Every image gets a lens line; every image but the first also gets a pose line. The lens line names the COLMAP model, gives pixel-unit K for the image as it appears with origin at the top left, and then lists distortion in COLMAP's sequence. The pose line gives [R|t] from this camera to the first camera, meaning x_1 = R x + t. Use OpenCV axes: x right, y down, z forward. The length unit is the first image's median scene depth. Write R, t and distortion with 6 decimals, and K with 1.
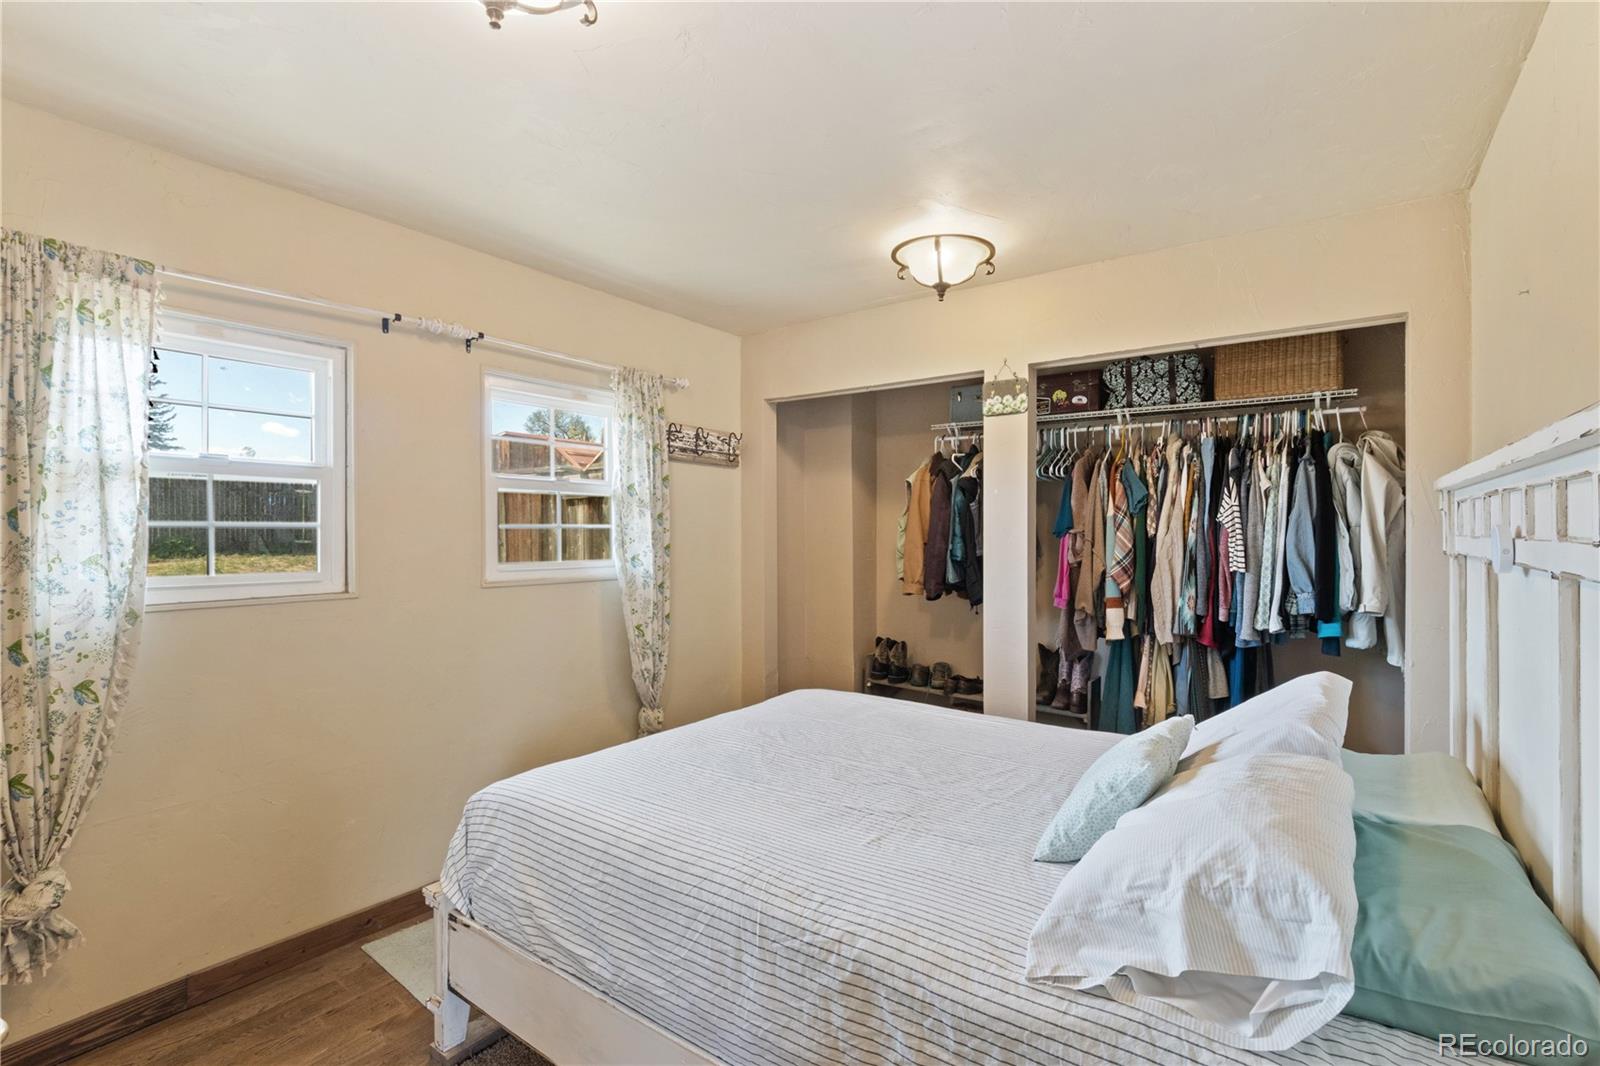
lens RADIAL K [[745.9, 0, 798.3], [0, 745.9, 531.7], [0, 0, 1]] dist [-0.000913, -0.003197]
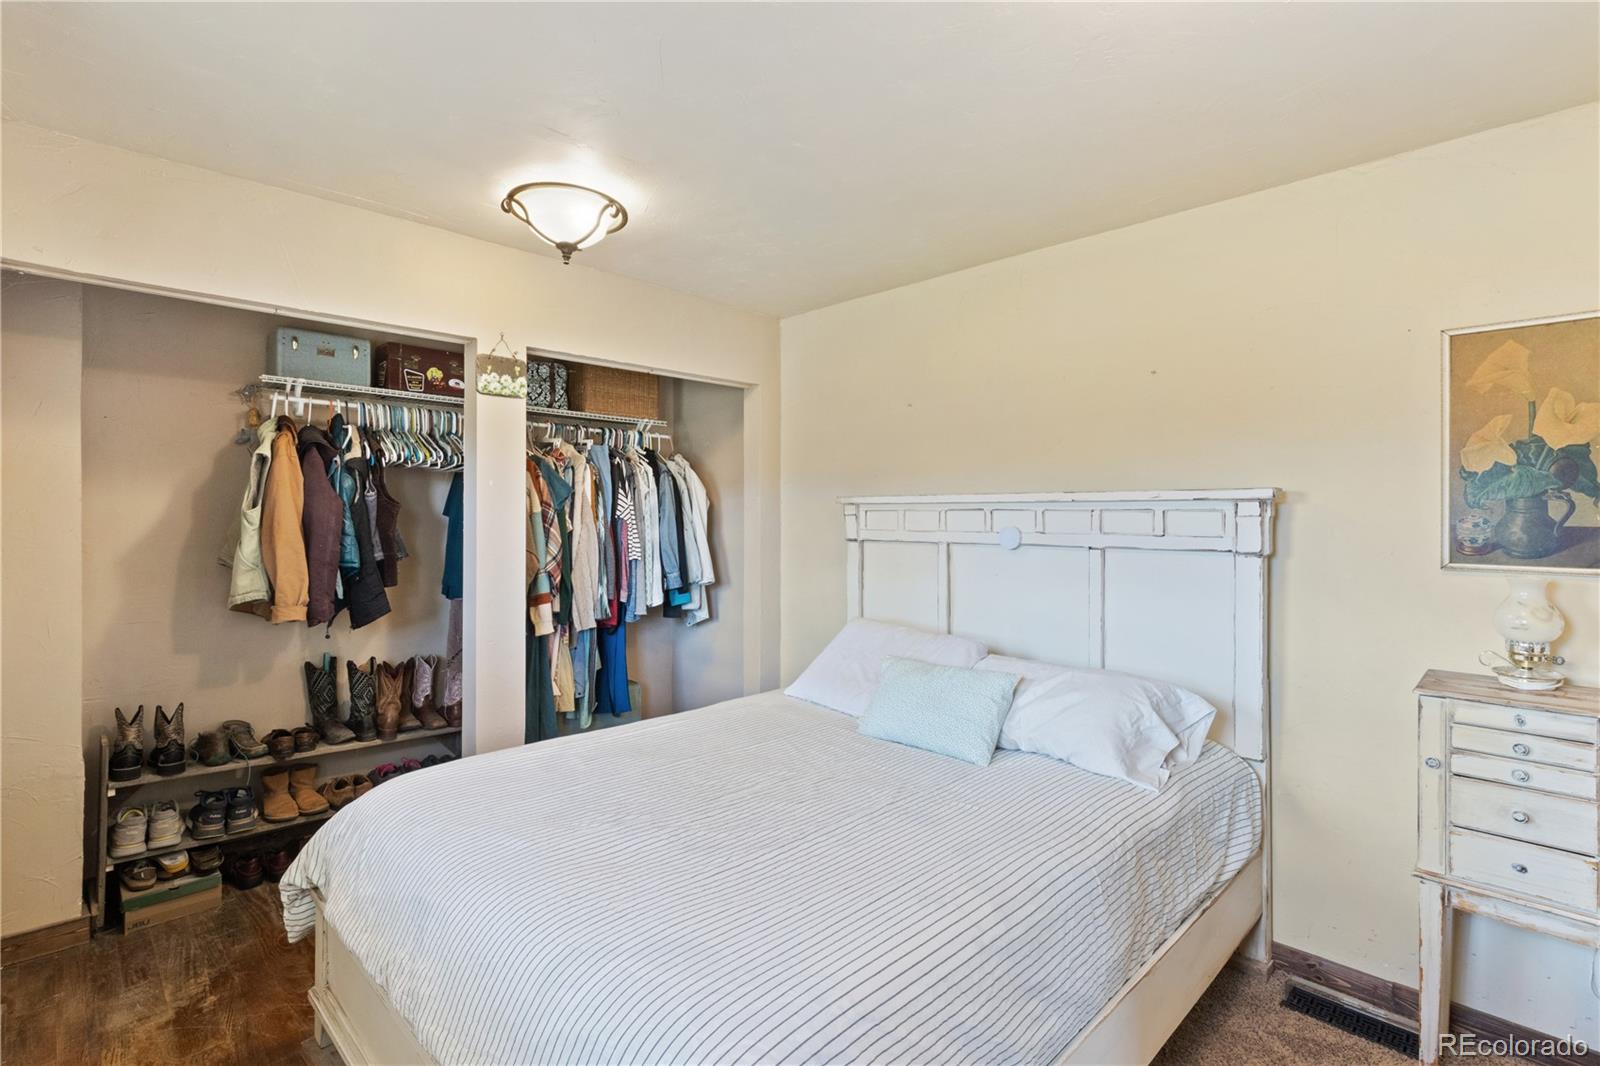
lens RADIAL K [[745.9, 0, 798.8], [0, 745.9, 521.0], [0, 0, 1]] dist [-0.000913, -0.003197]
pose [[0.161642, -0.000931, 0.986849, -0.497790], [0.001862, 0.999998, 0.000638, -0.008752], [-0.986848, 0.001735, 0.161643, 0.475558]]
